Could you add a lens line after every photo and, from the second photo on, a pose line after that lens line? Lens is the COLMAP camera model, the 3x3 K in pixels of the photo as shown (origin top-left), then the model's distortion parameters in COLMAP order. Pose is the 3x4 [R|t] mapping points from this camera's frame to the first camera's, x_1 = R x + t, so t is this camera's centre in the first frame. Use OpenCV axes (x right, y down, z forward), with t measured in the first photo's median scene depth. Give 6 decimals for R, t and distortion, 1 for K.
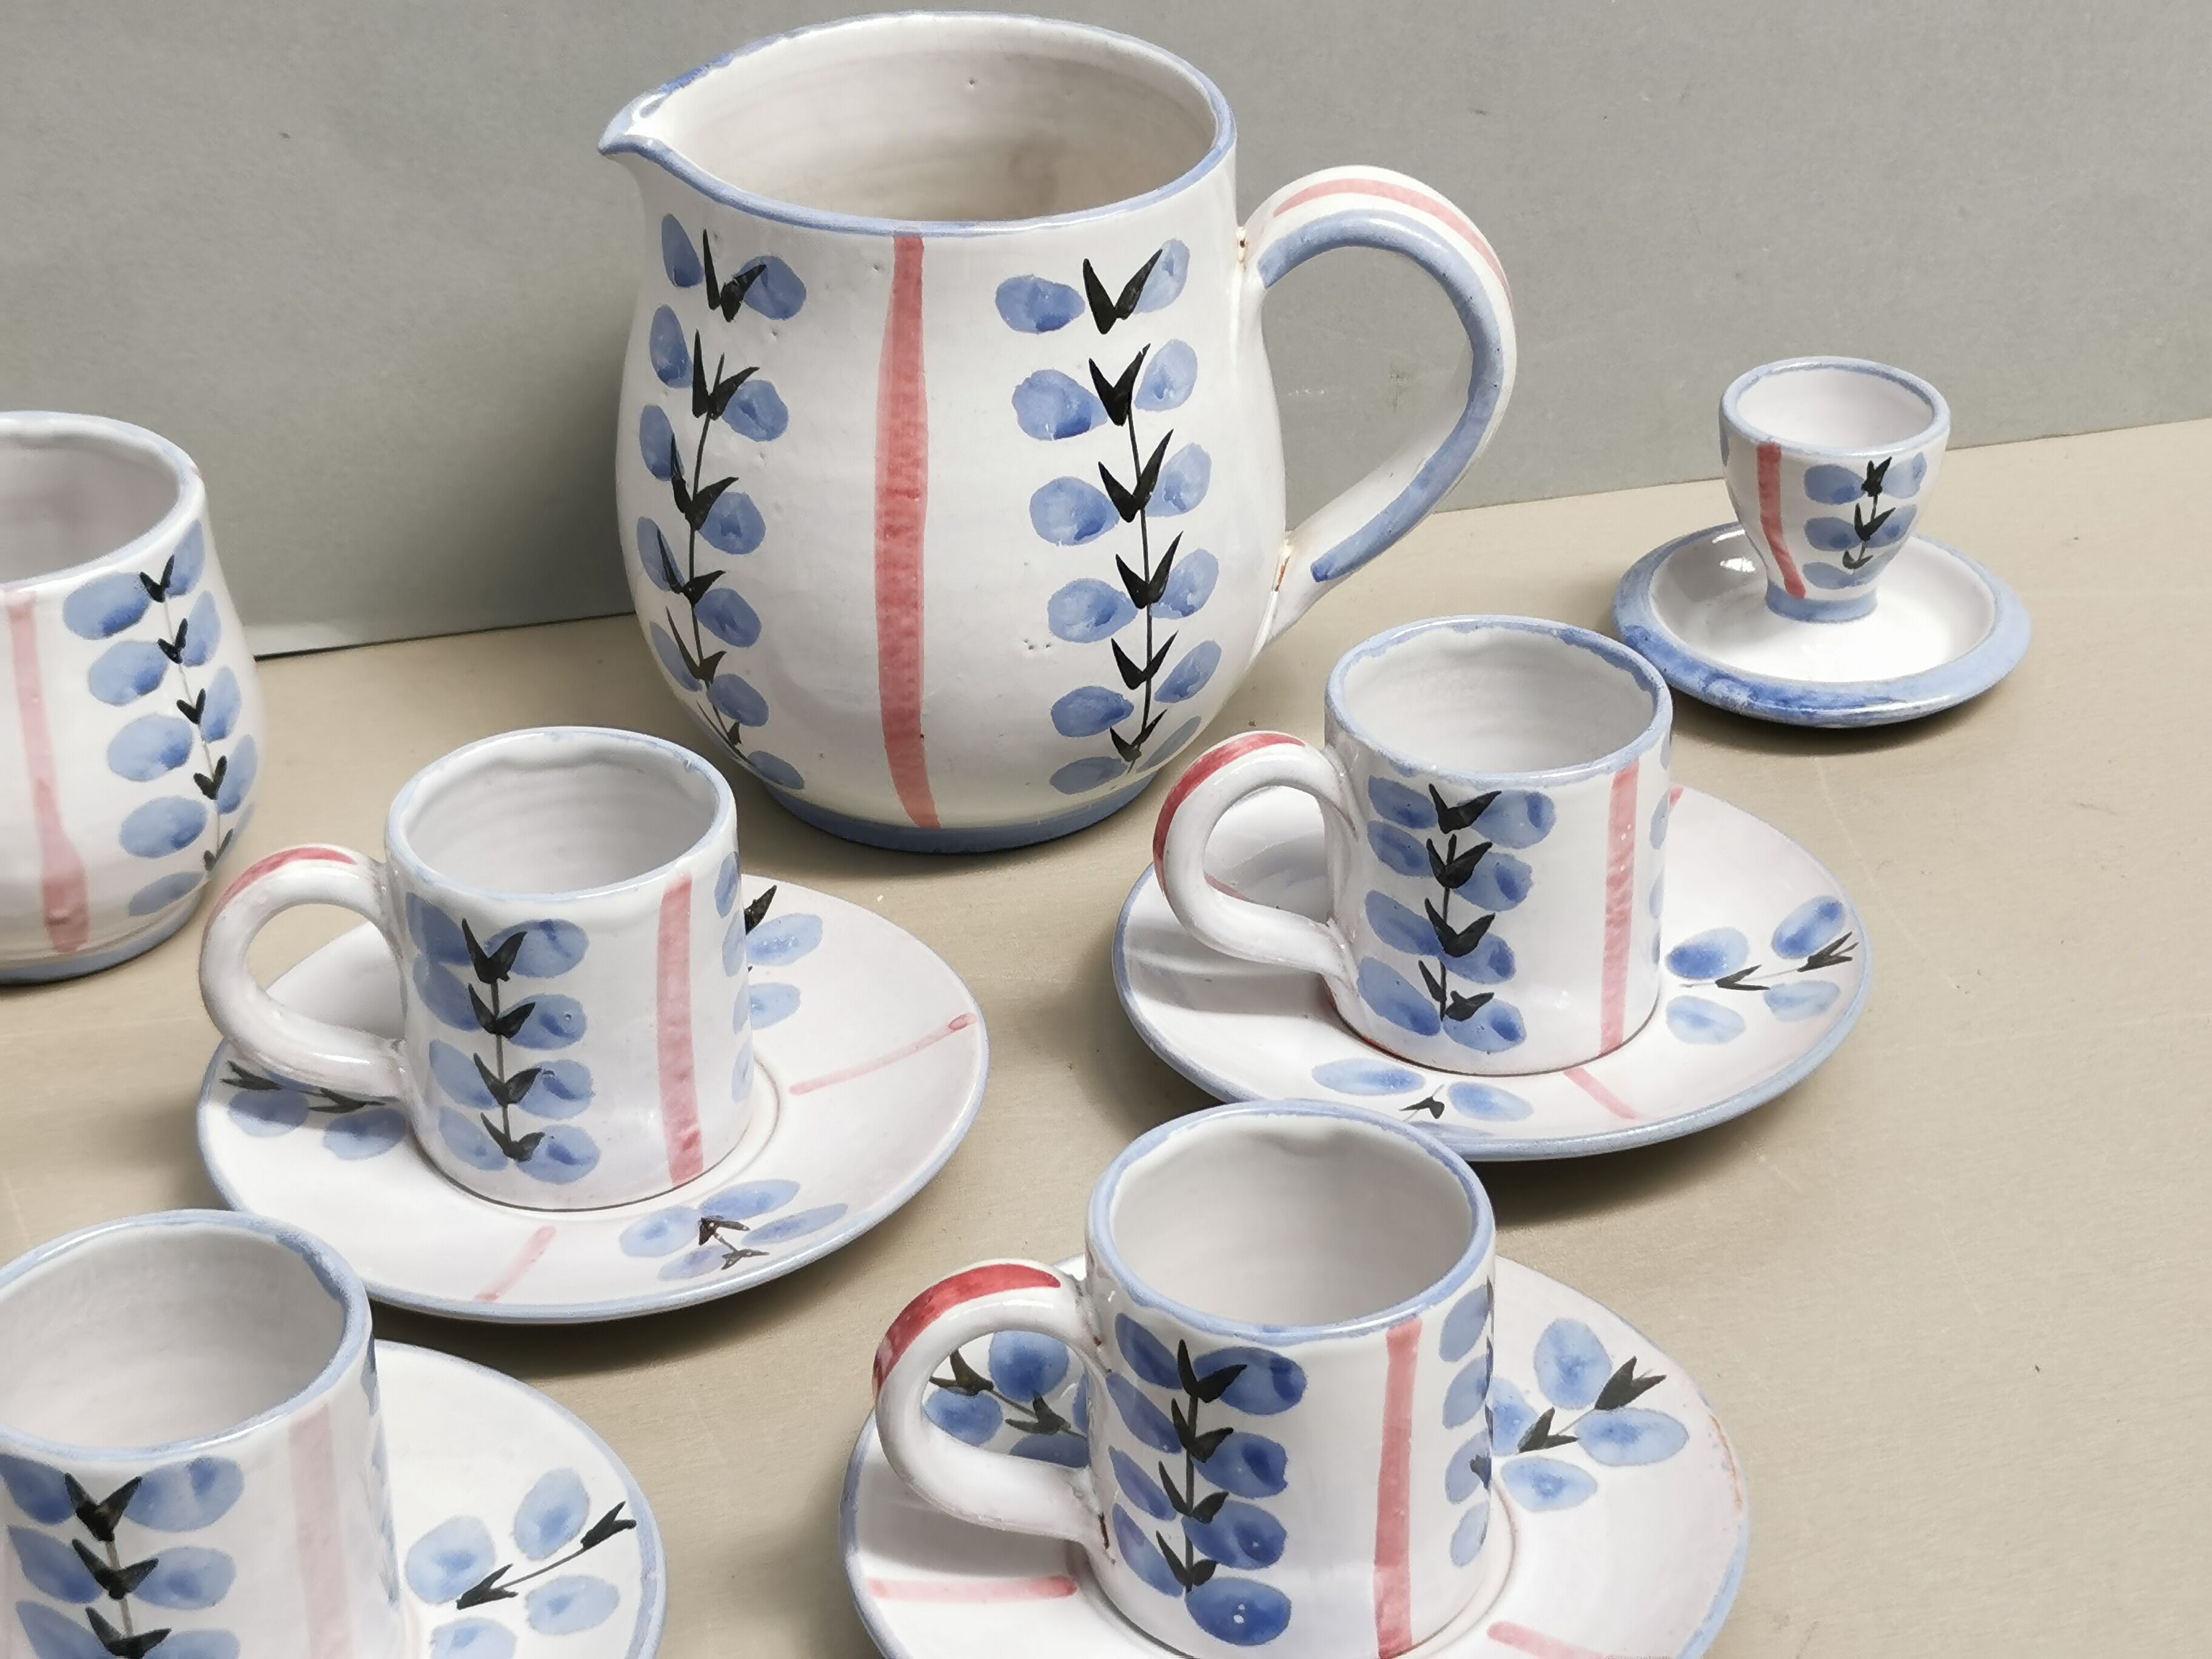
lens RADIAL K [[4045.6, 0, 1106.0], [0, 4045.6, 829.5], [0, 0, 1]] dist [0.047957, 0.029935]
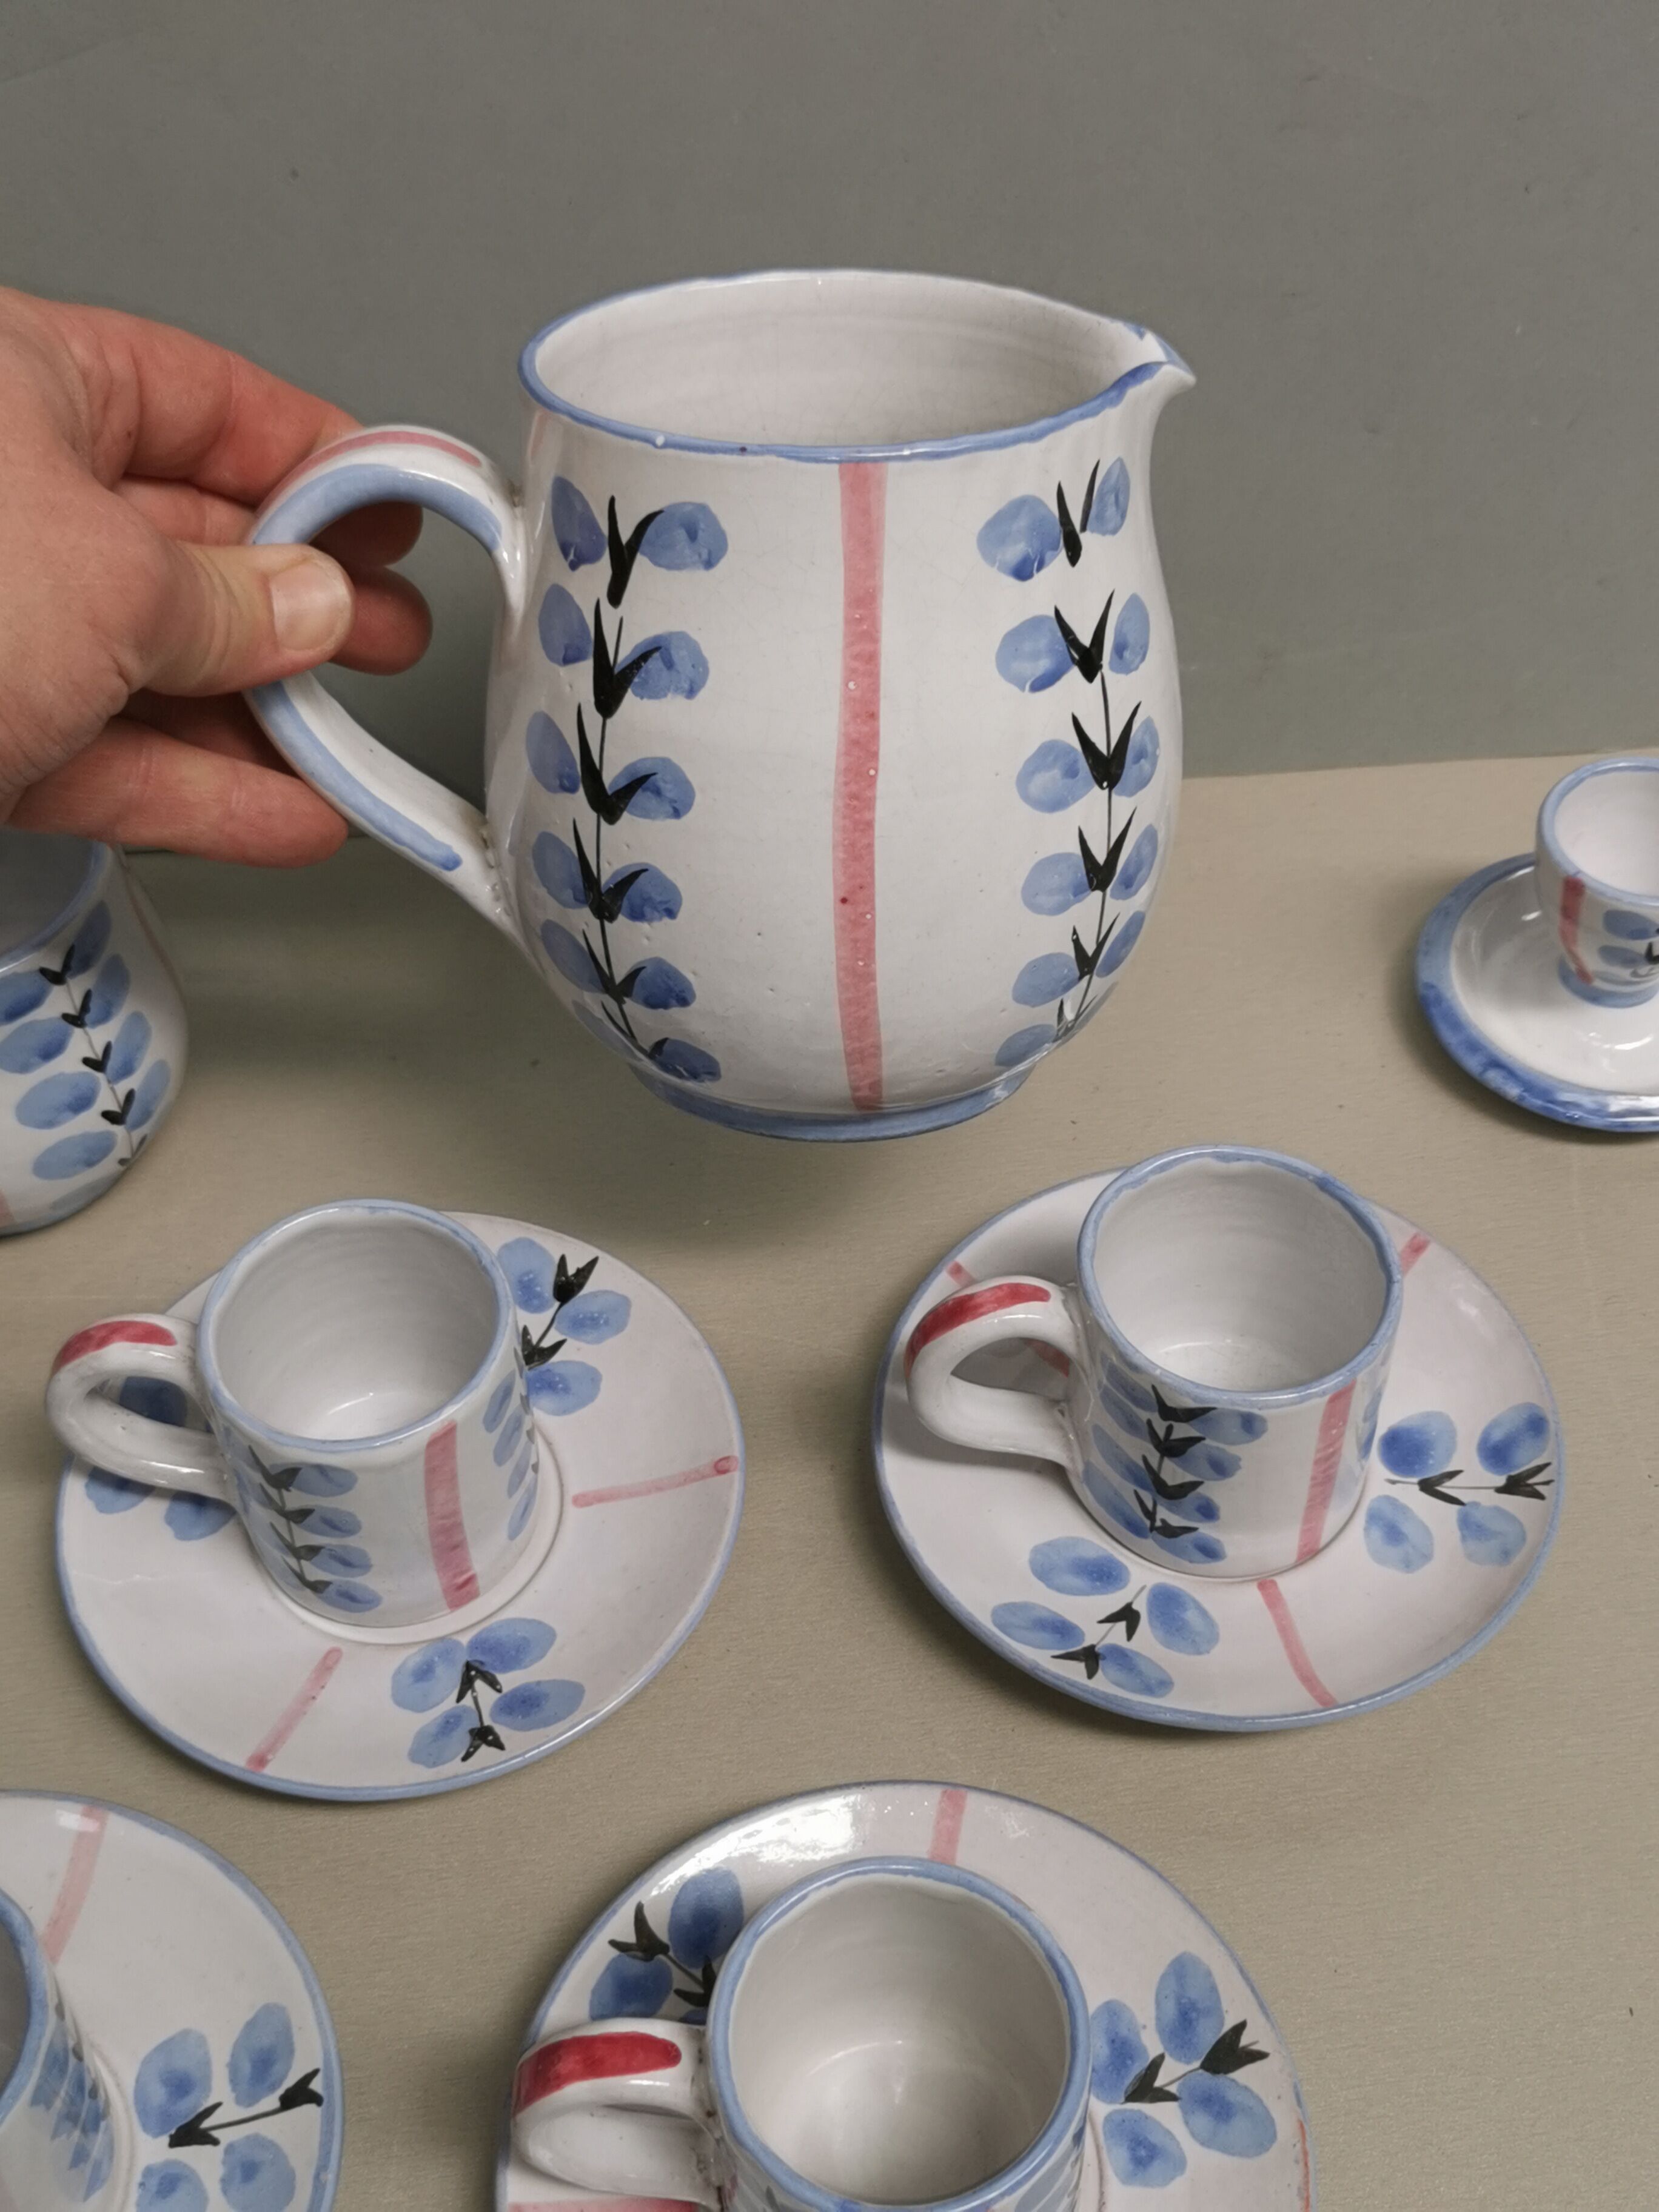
lens RADIAL K [[2754.3, 0, 799.3], [0, 2754.3, 1105.7], [0, 0, 1]] dist [0.027526, 0.036653]
pose [[0.986920, 0.117373, -0.110512, 0.059314], [-0.076448, 0.944268, 0.320178, -0.302959], [0.141933, -0.307541, 0.940890, 0.323870]]
